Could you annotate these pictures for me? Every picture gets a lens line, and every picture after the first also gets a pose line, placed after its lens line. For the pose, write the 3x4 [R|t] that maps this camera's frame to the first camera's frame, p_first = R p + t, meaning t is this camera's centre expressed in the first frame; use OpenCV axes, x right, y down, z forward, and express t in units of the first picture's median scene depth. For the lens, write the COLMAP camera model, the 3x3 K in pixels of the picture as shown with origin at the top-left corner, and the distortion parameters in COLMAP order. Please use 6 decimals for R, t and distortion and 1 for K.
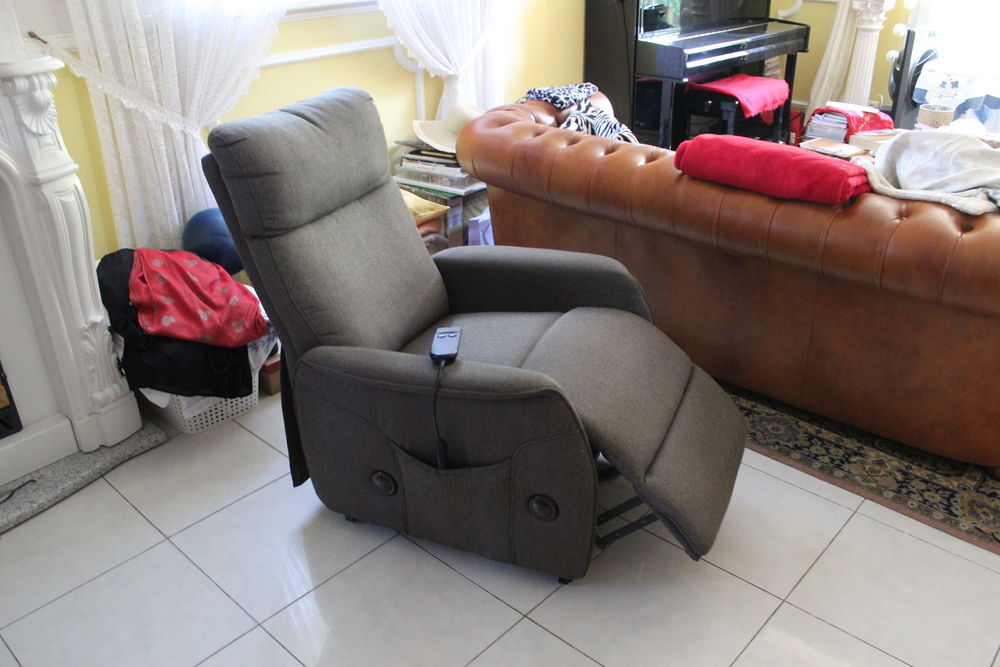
lens RADIAL K [[834.1, 0, 501.9], [0, 834.1, 335.2], [0, 0, 1]] dist [-0.162680, 0.146524]
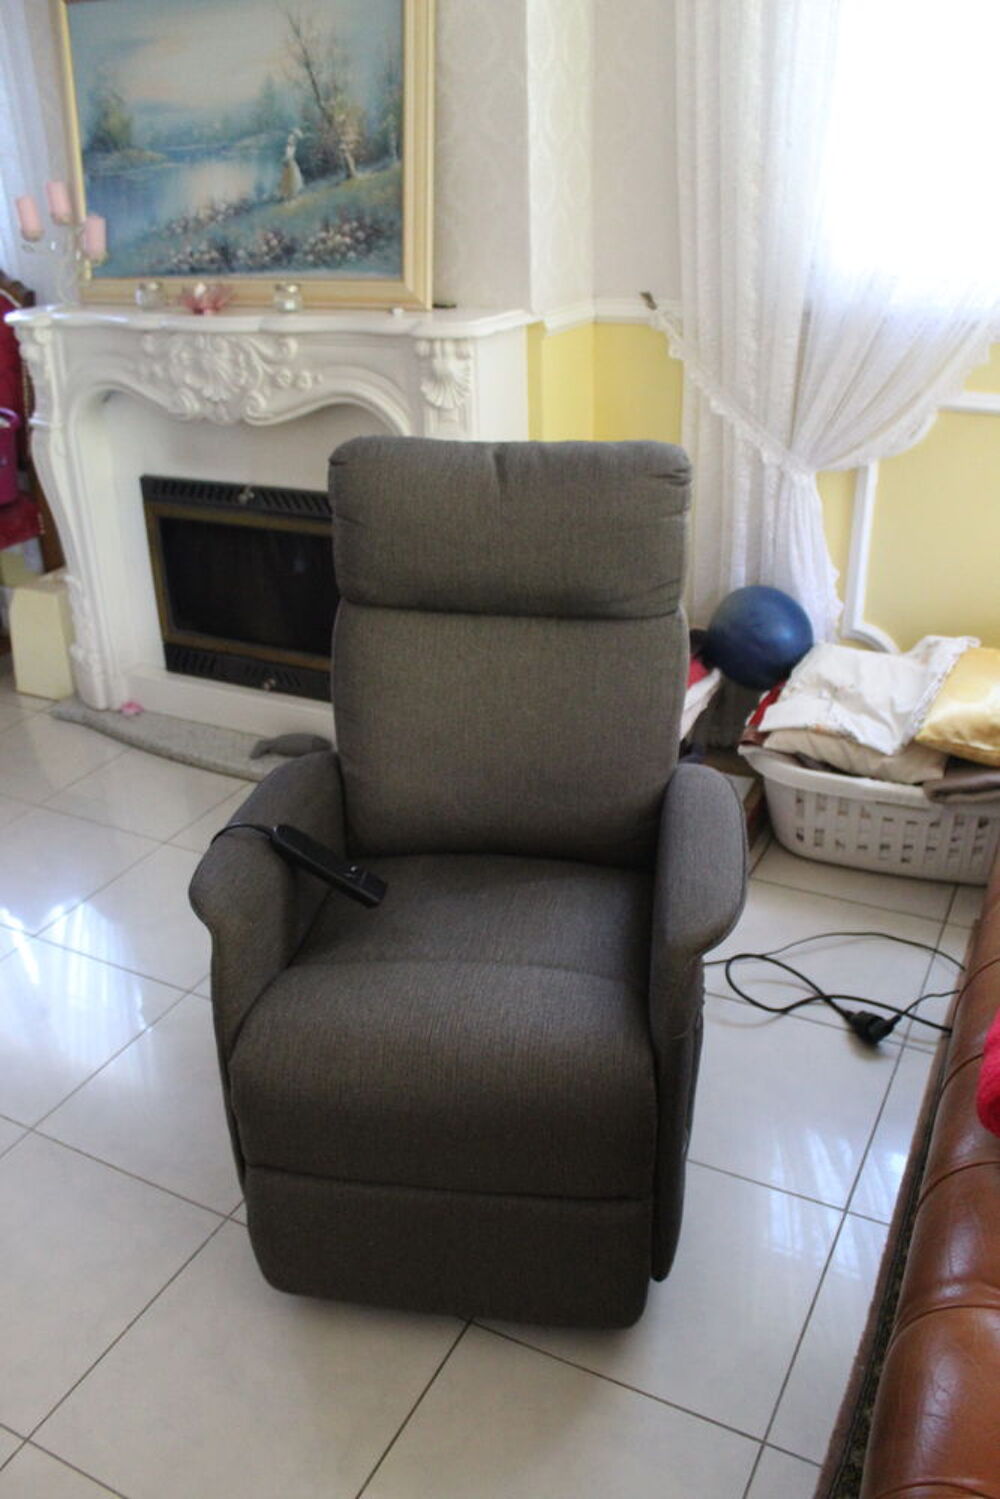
lens RADIAL K [[1243.3, 0, 500.0], [0, 1243.3, 749.5], [0, 0, 1]] dist [-0.164247, 0.145427]
pose [[0.261353, 0.436190, -0.861065, 0.566089], [-0.418857, 0.854954, 0.305962, -0.286963], [0.869629, 0.280699, 0.406145, 0.489728]]
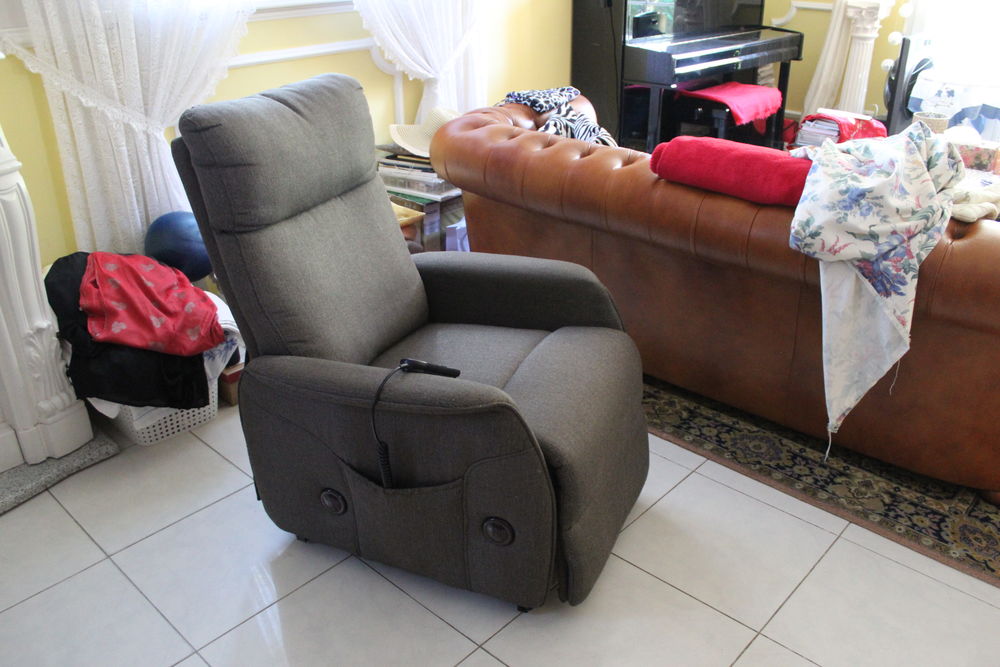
lens RADIAL K [[832.8, 0, 500.0], [0, 832.8, 333.5], [0, 0, 1]] dist [-0.162801, 0.146278]
pose [[0.999956, 0.008861, -0.003003, 0.036767], [-0.008909, 0.999829, -0.016192, 0.000841], [0.002859, 0.016218, 0.999864, 0.047722]]
